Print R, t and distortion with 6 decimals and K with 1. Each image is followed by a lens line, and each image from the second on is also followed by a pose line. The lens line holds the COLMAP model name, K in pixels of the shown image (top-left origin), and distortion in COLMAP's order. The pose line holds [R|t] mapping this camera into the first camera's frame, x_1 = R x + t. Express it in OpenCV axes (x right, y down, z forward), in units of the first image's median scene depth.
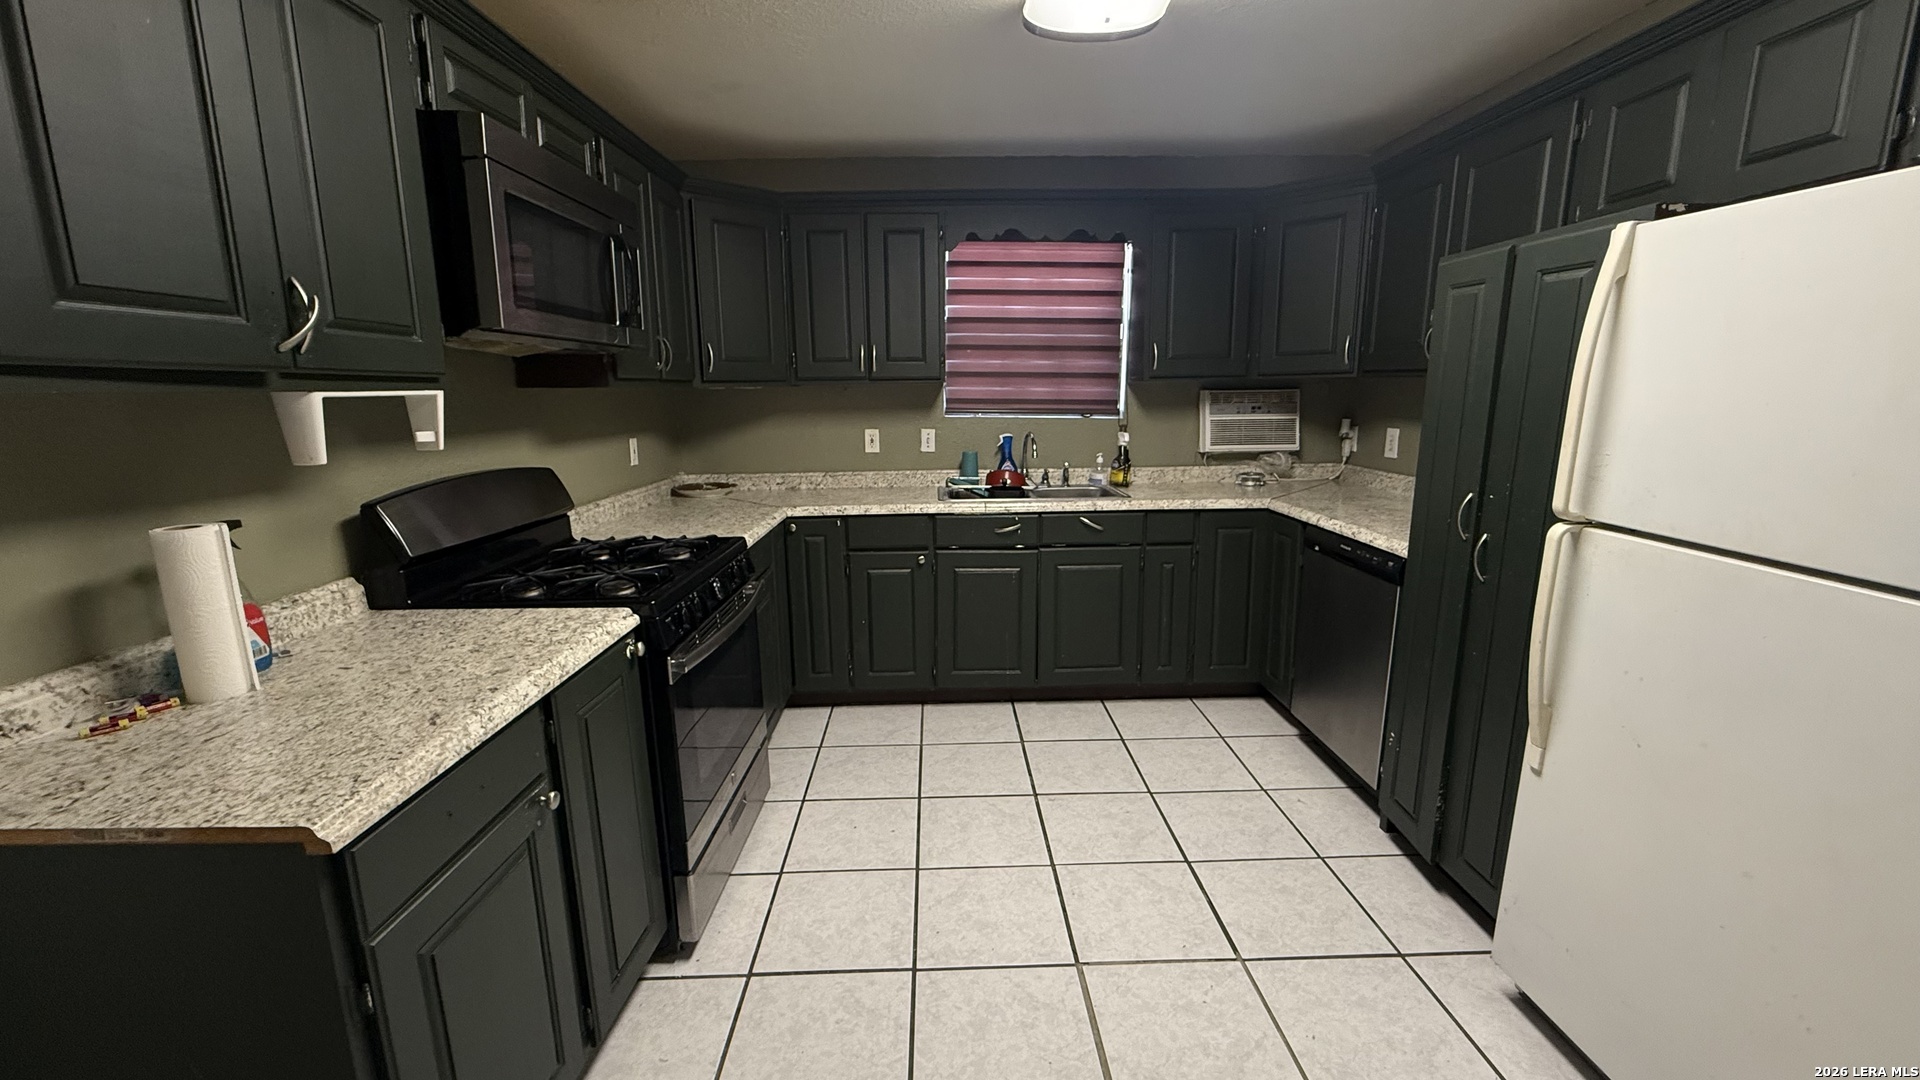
lens RADIAL K [[763.5, 0, 955.4], [0, 763.5, 541.0], [0, 0, 1]] dist [-0.000810, 0.000151]
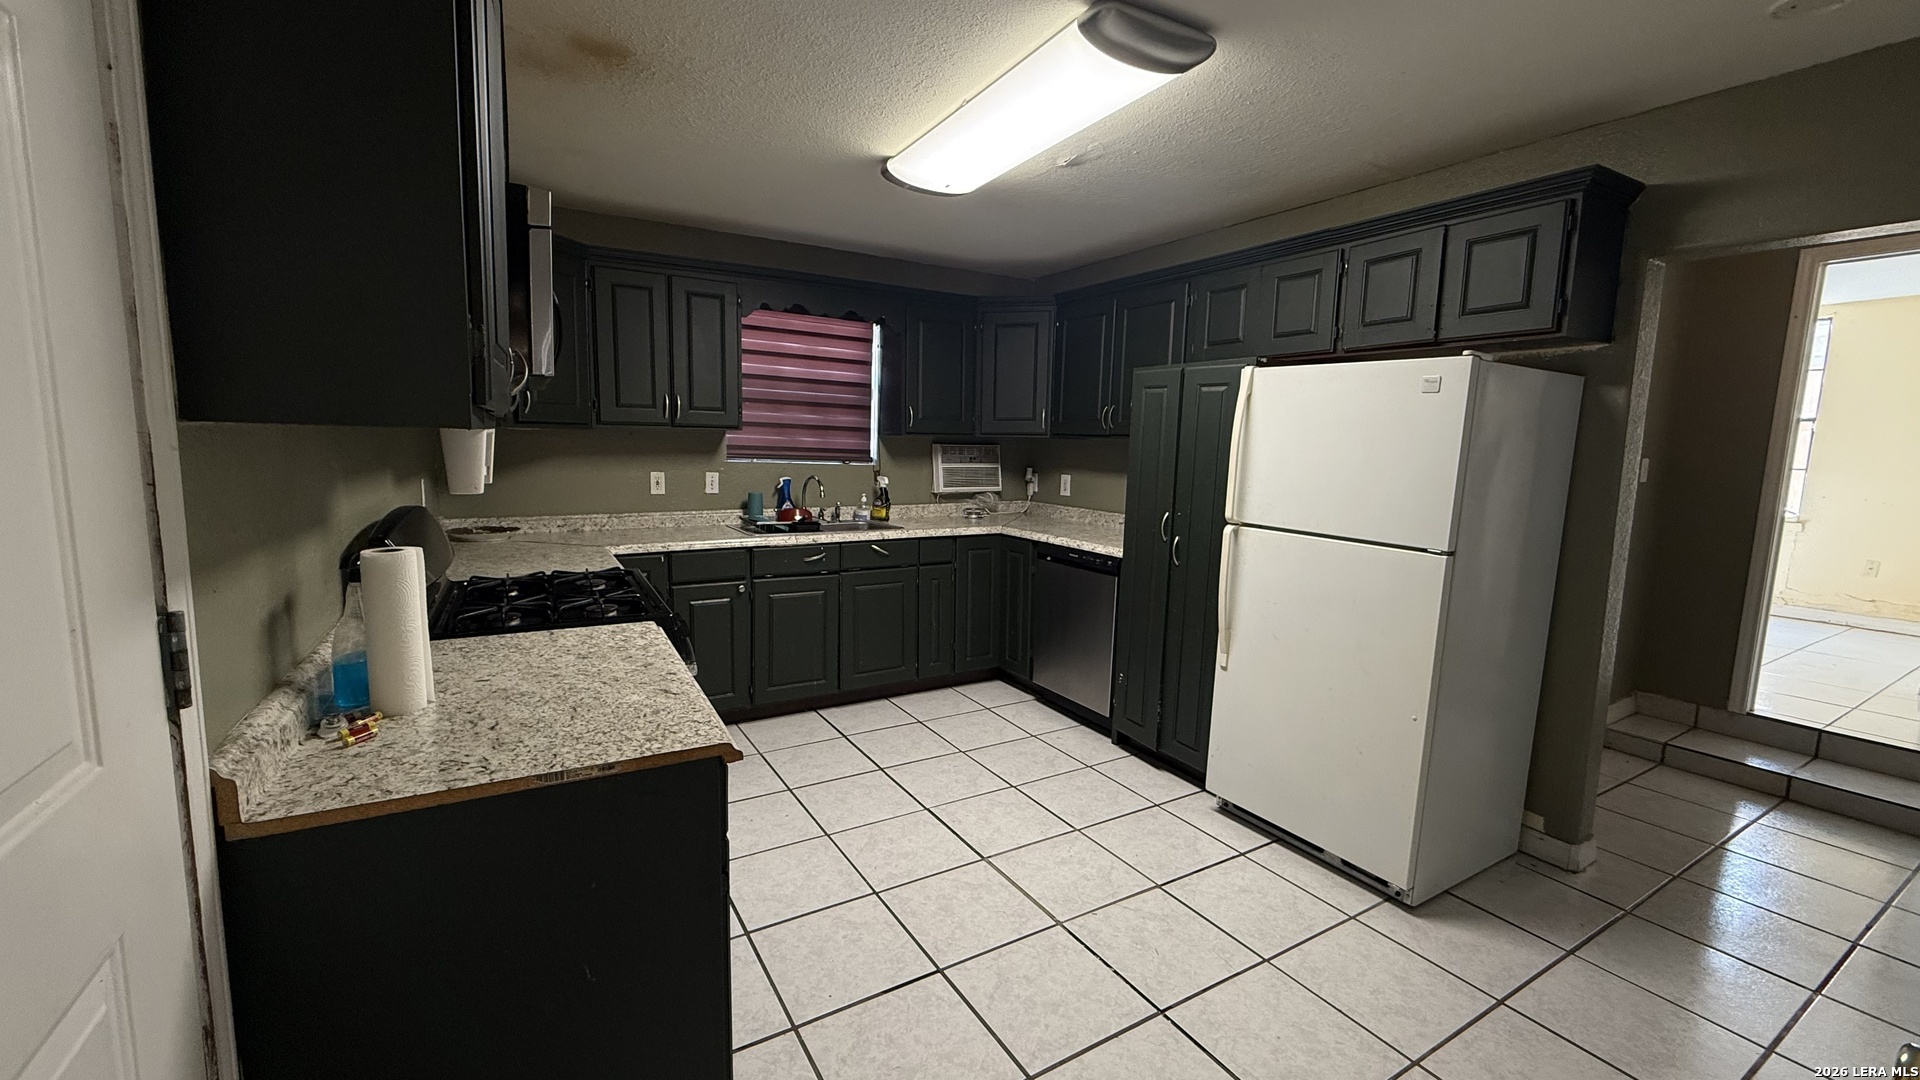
lens RADIAL K [[763.5, 0, 955.4], [0, 763.5, 541.0], [0, 0, 1]] dist [-0.000810, 0.000151]
pose [[0.871230, -0.034373, 0.489669, -0.298948], [0.064911, 0.996852, -0.045517, 0.024819], [-0.486563, 0.071441, 0.870719, -0.117079]]
